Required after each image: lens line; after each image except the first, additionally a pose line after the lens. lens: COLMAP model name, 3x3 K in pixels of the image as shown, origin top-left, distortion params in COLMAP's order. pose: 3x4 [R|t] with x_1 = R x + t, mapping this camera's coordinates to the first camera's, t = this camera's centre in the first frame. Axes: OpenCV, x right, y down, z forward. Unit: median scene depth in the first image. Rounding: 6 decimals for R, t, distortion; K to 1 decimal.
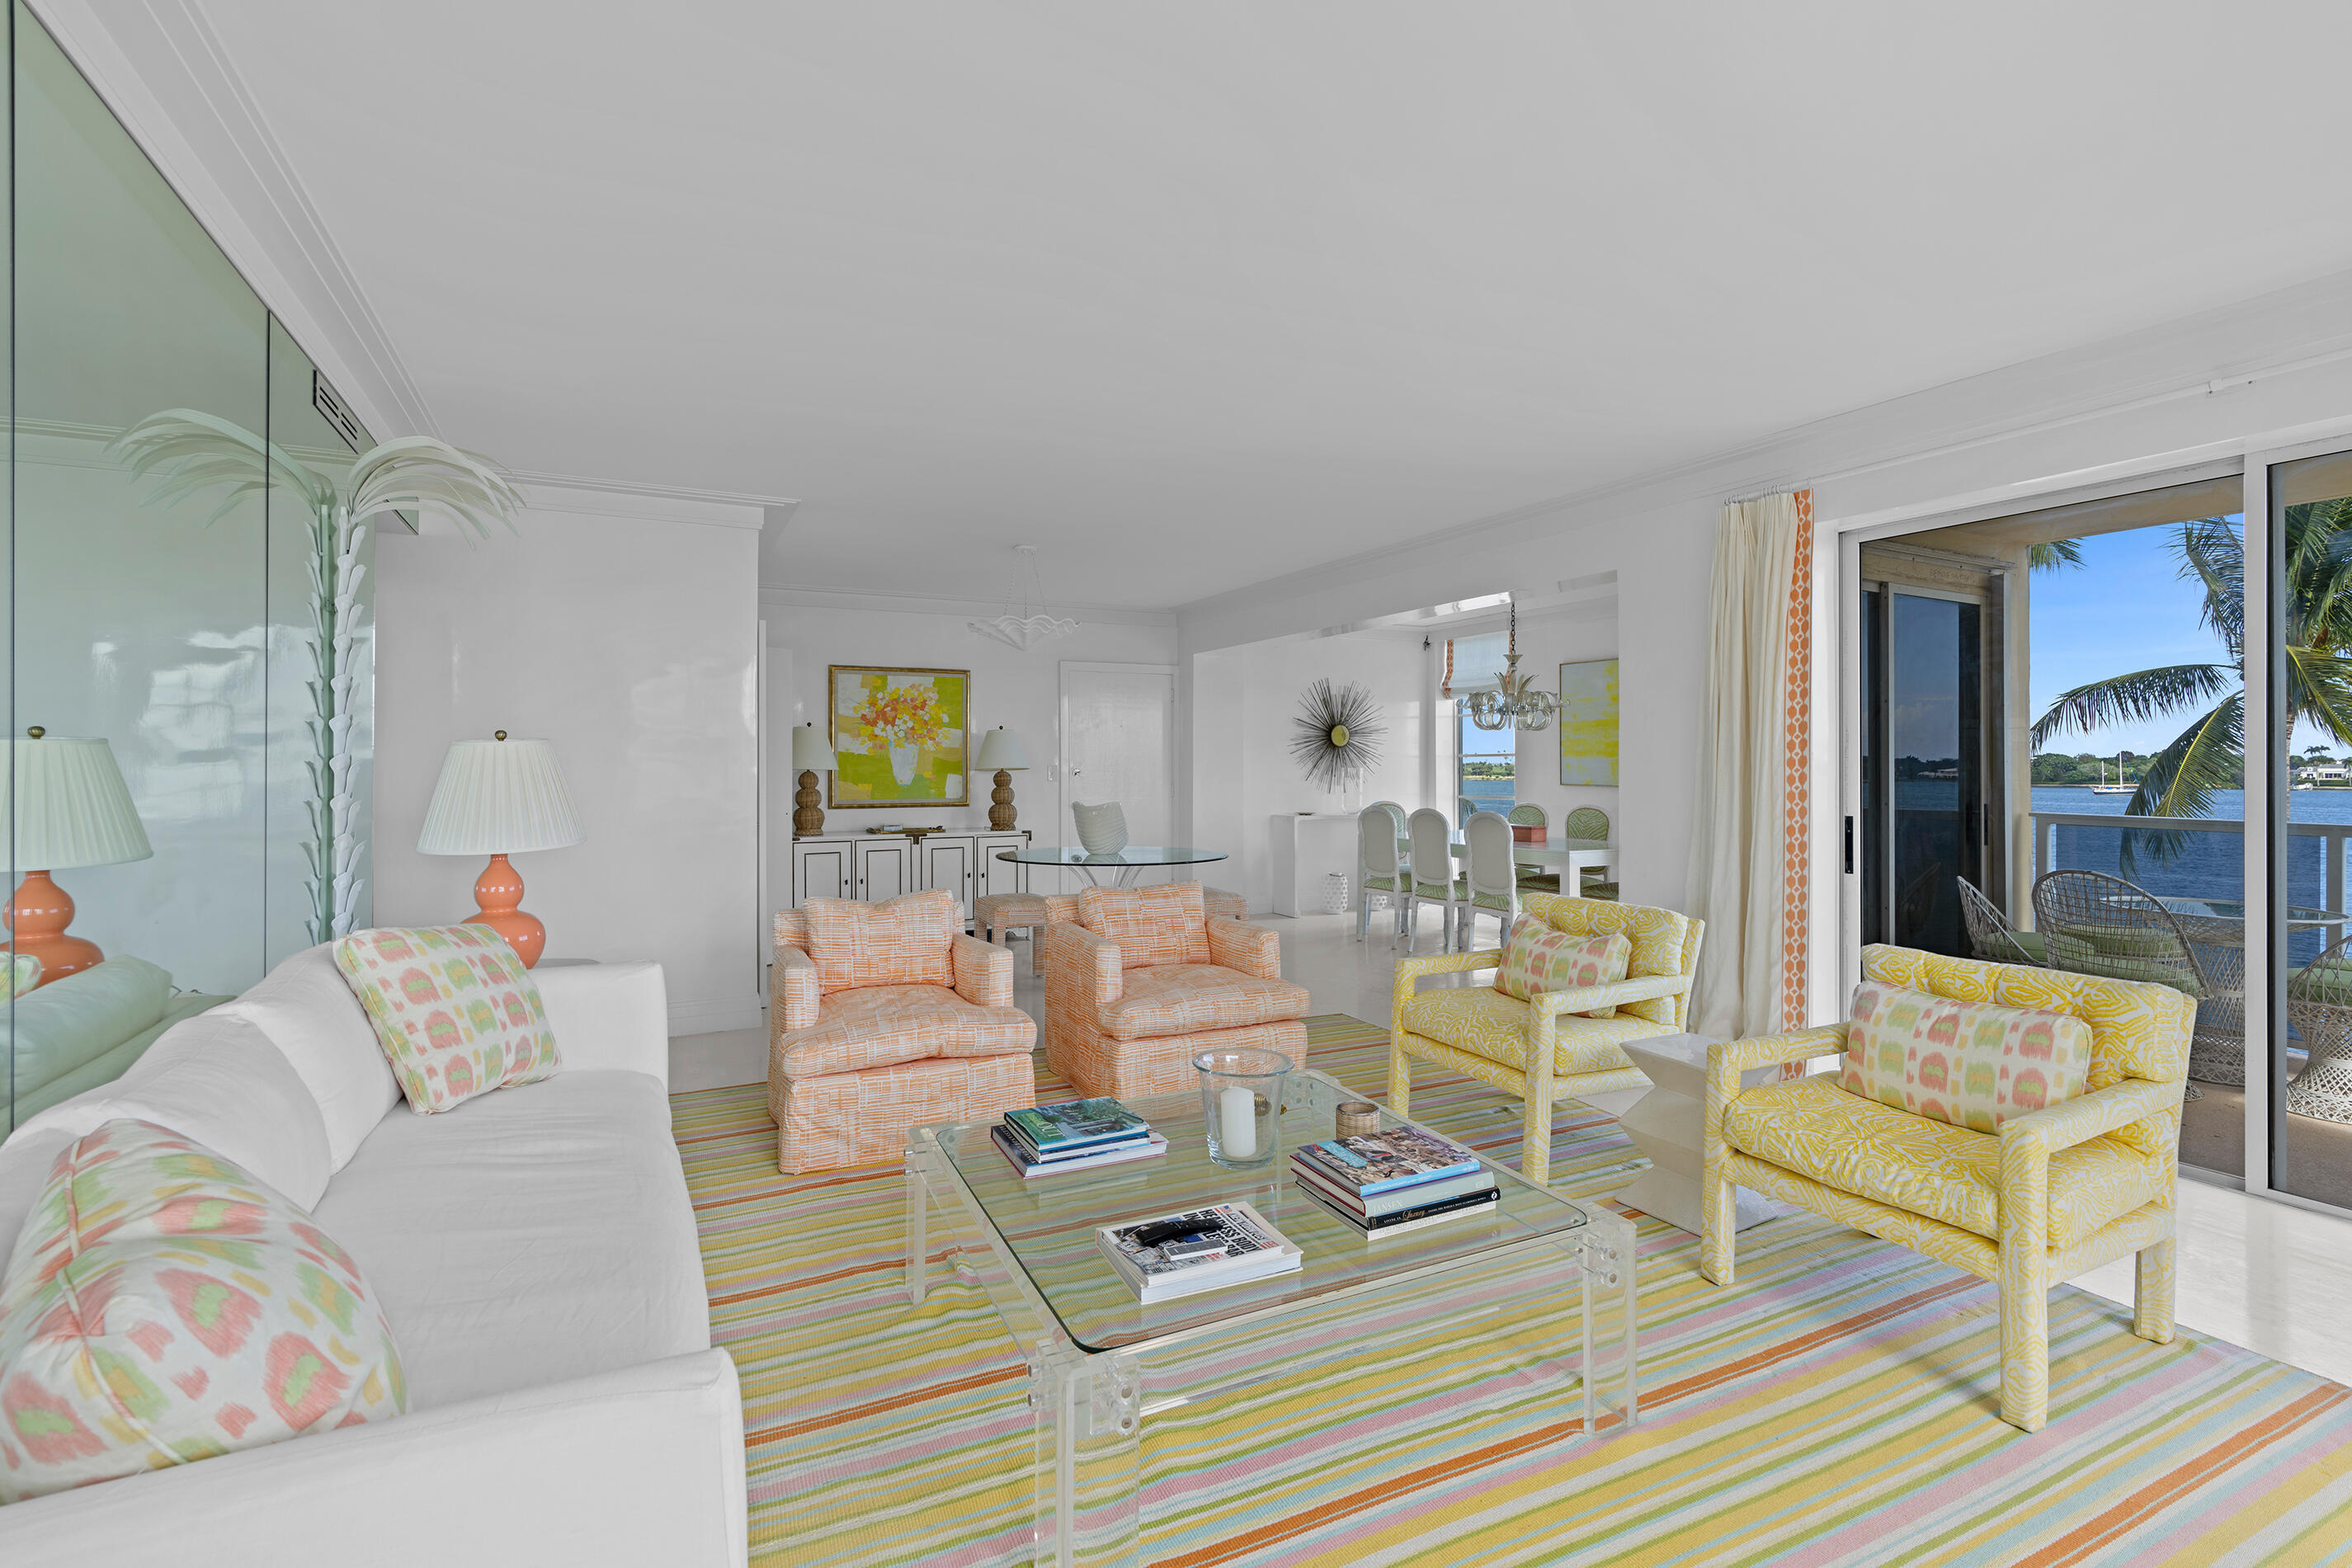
lens RADIAL K [[1066.6, 0, 1172.4], [0, 1066.6, 772.7], [0, 0, 1]] dist [0.000544, 0.002892]
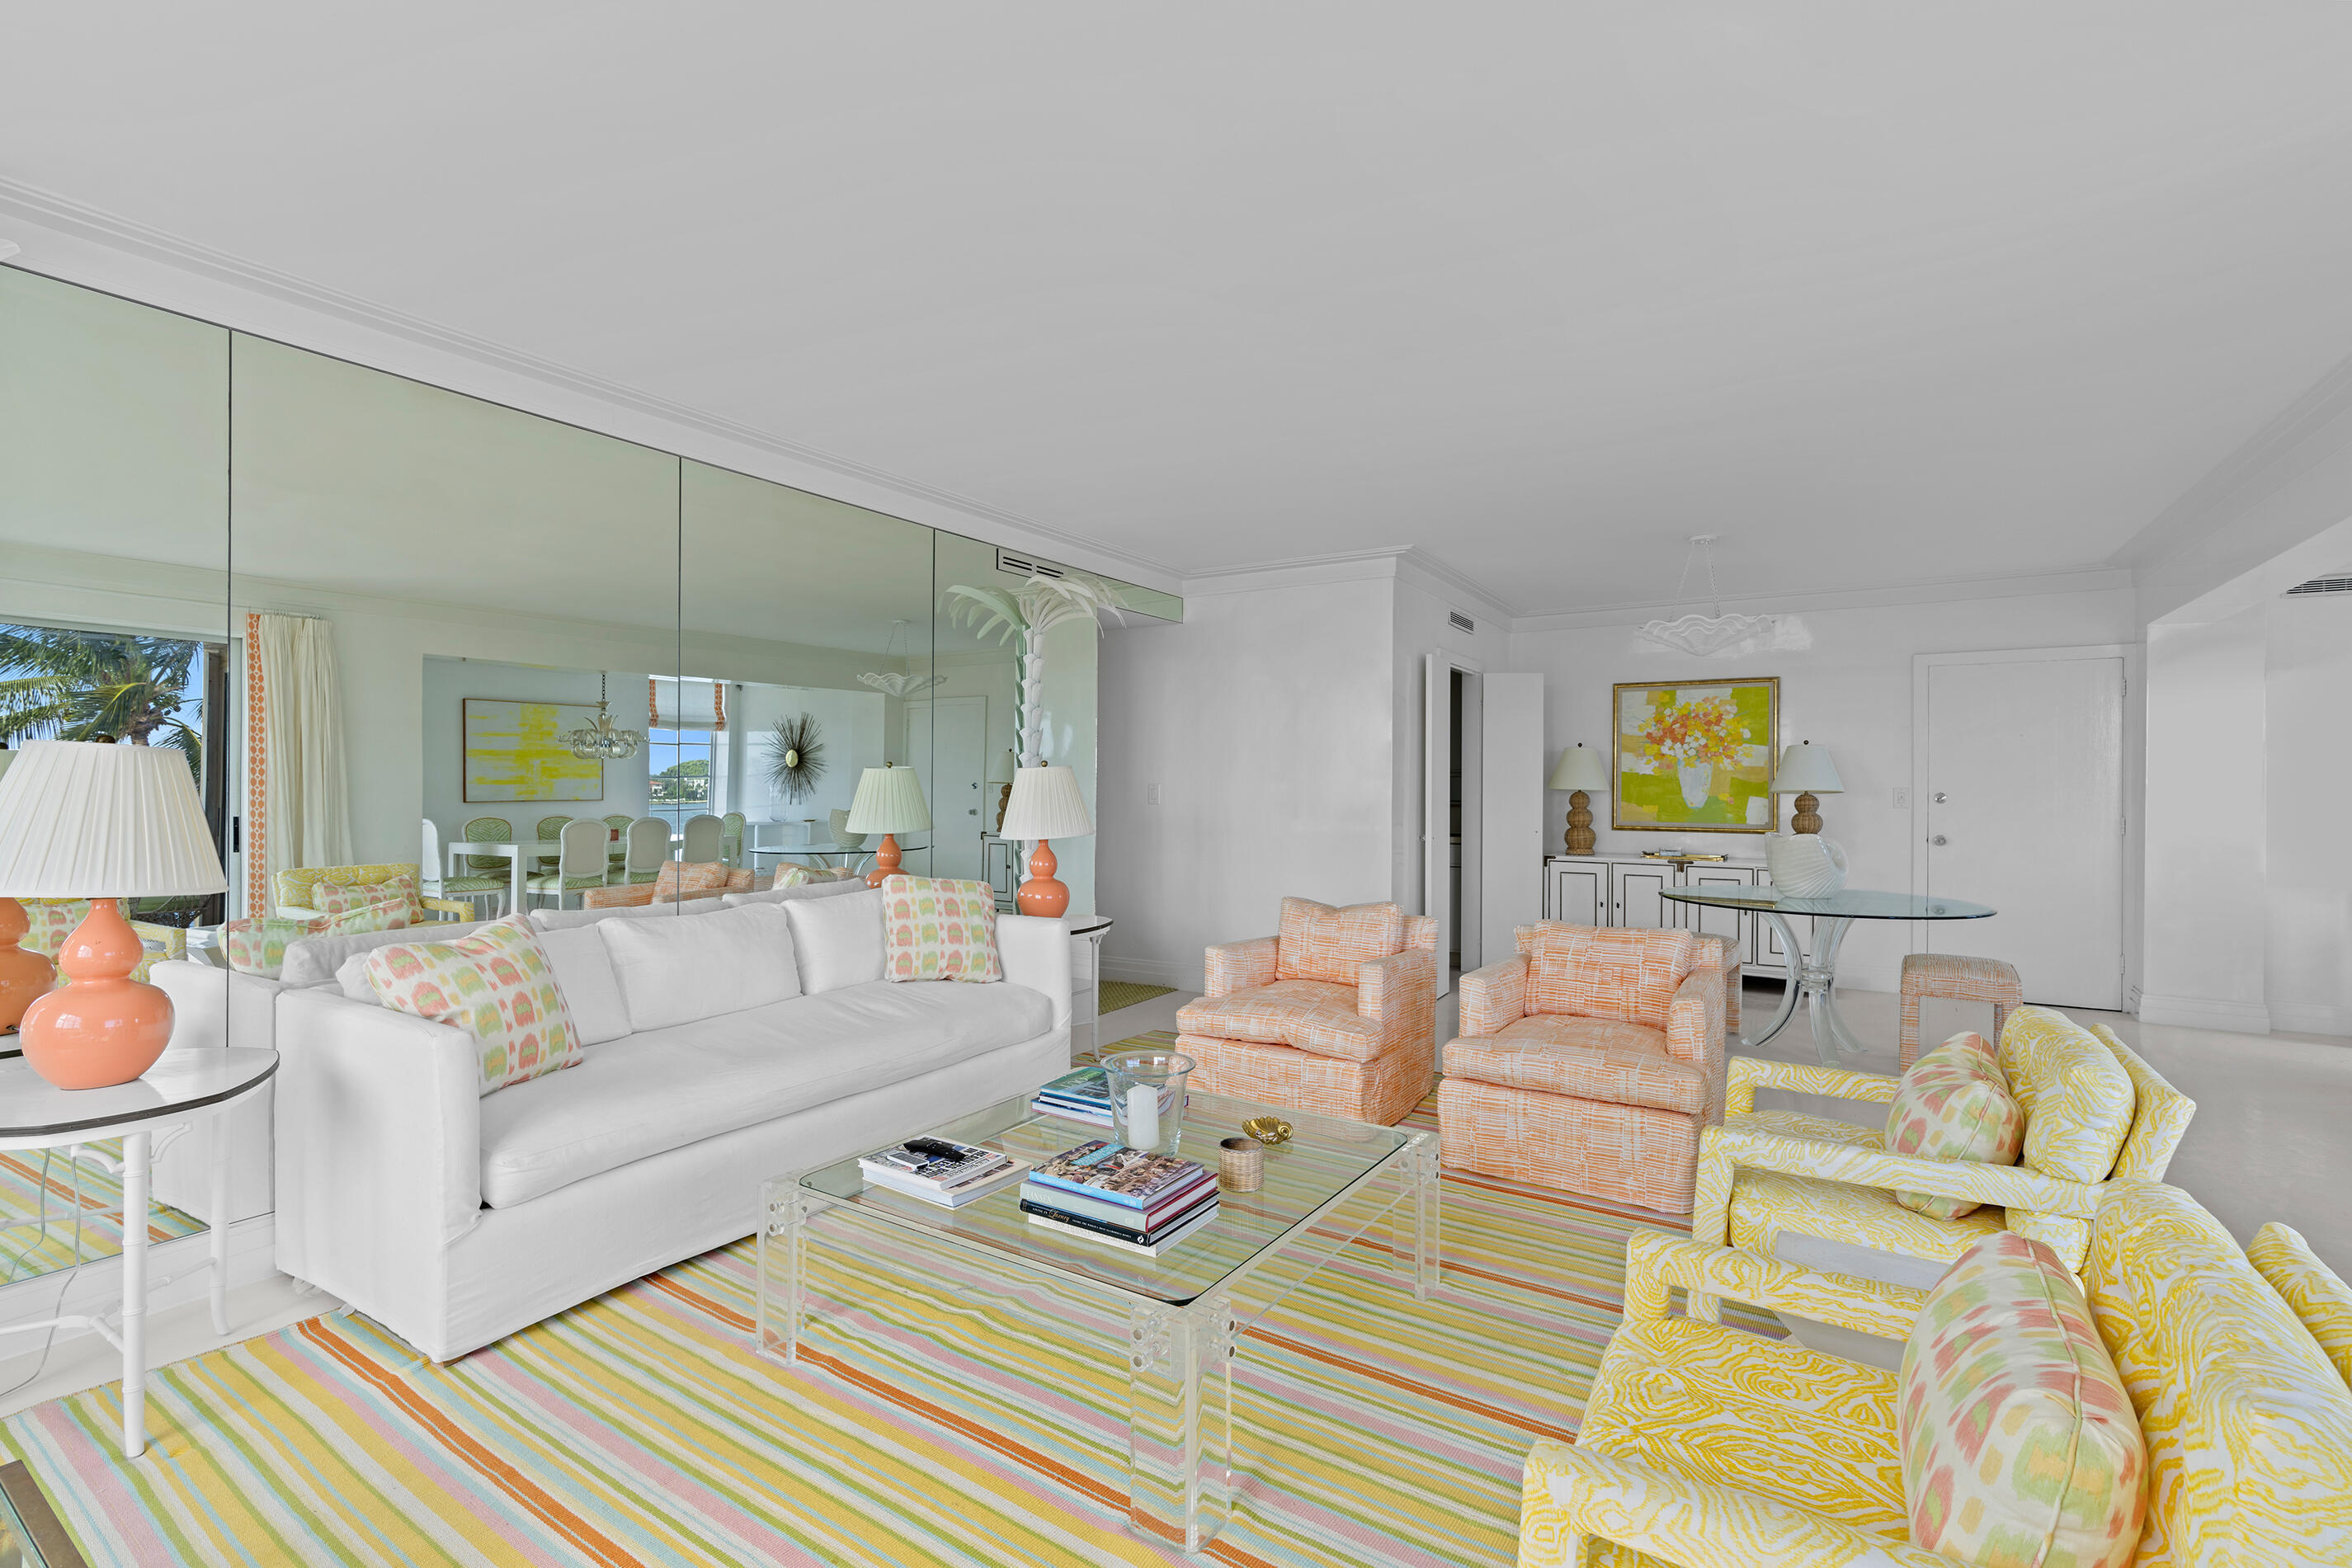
lens RADIAL K [[1066.6, 0, 1176.8], [0, 1066.6, 787.6], [0, 0, 1]] dist [0.000544, 0.002892]
pose [[0.518944, 0.008780, -0.854763, 0.564230], [-0.012246, 0.999921, 0.002836, -0.005481], [0.854720, 0.008995, 0.519011, 0.263331]]
